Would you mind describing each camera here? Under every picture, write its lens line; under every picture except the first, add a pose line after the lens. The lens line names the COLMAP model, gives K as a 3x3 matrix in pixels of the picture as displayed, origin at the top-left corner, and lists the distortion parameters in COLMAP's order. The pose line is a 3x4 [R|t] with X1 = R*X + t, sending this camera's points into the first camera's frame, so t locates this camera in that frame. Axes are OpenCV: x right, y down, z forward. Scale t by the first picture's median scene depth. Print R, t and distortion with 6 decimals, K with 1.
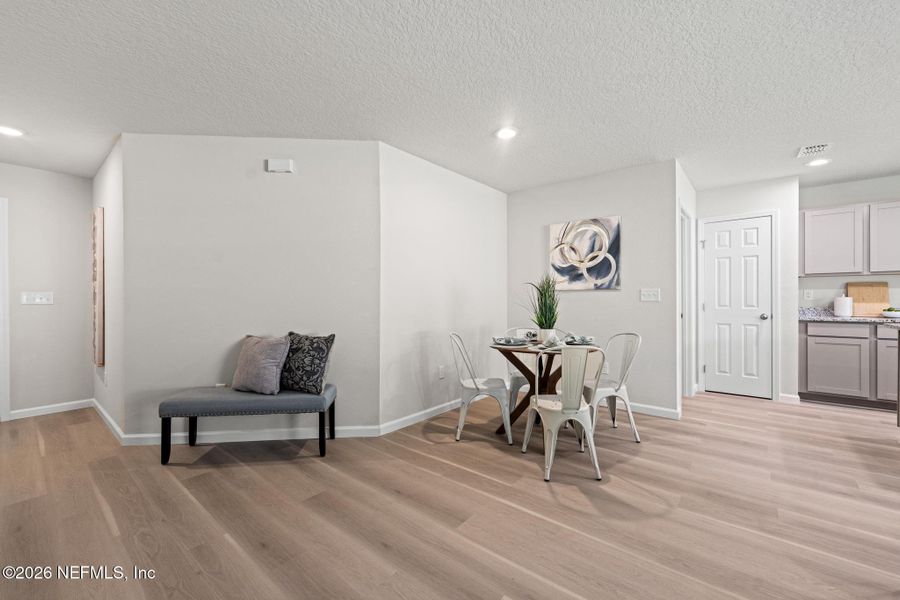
lens RADIAL K [[371.7, 0, 450.2], [0, 371.7, 300.0], [0, 0, 1]] dist [0.001477, -0.001131]
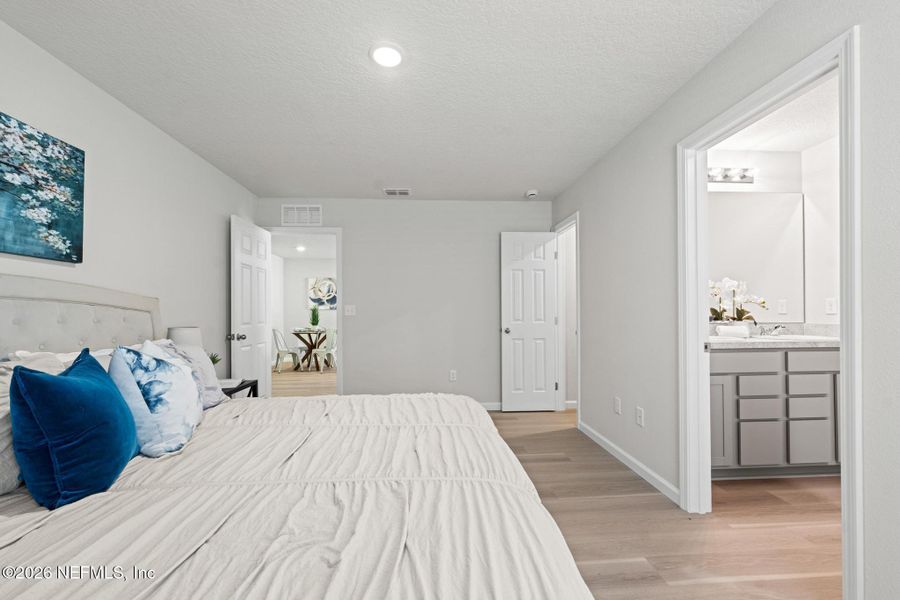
lens RADIAL K [[371.7, 0, 449.9], [0, 371.7, 306.6], [0, 0, 1]] dist [0.001477, -0.001131]
pose [[0.728814, 0.006434, 0.684681, -0.644110], [0.007893, 0.999810, -0.017797, 0.001291], [-0.684666, 0.018375, 0.728625, -1.177267]]
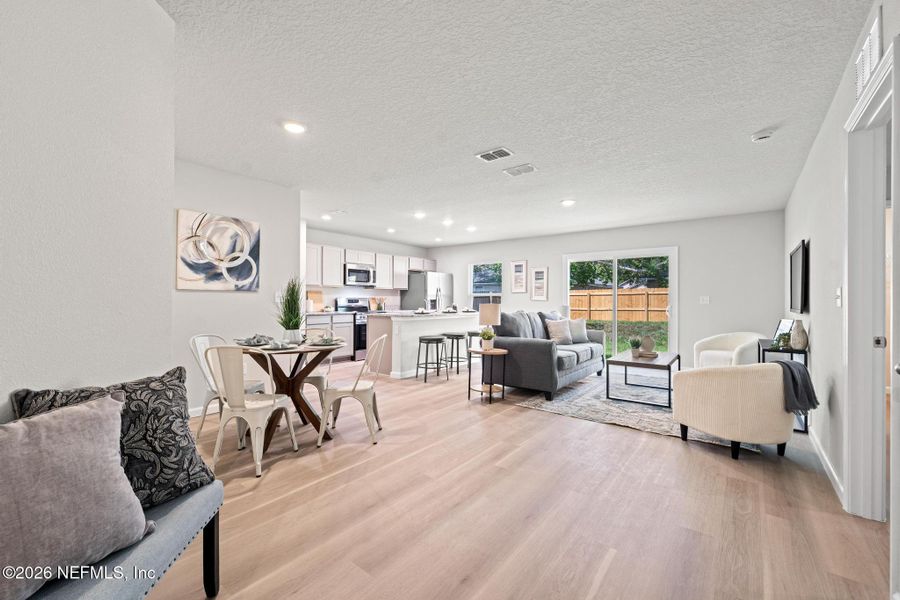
lens RADIAL K [[371.7, 0, 449.2], [0, 371.7, 297.8], [0, 0, 1]] dist [0.001477, -0.001131]
pose [[-0.032571, 0.010740, 0.999412, -0.626608], [-0.001015, 0.999941, -0.010778, 0.000779], [-0.999469, -0.001365, -0.032558, 0.481817]]
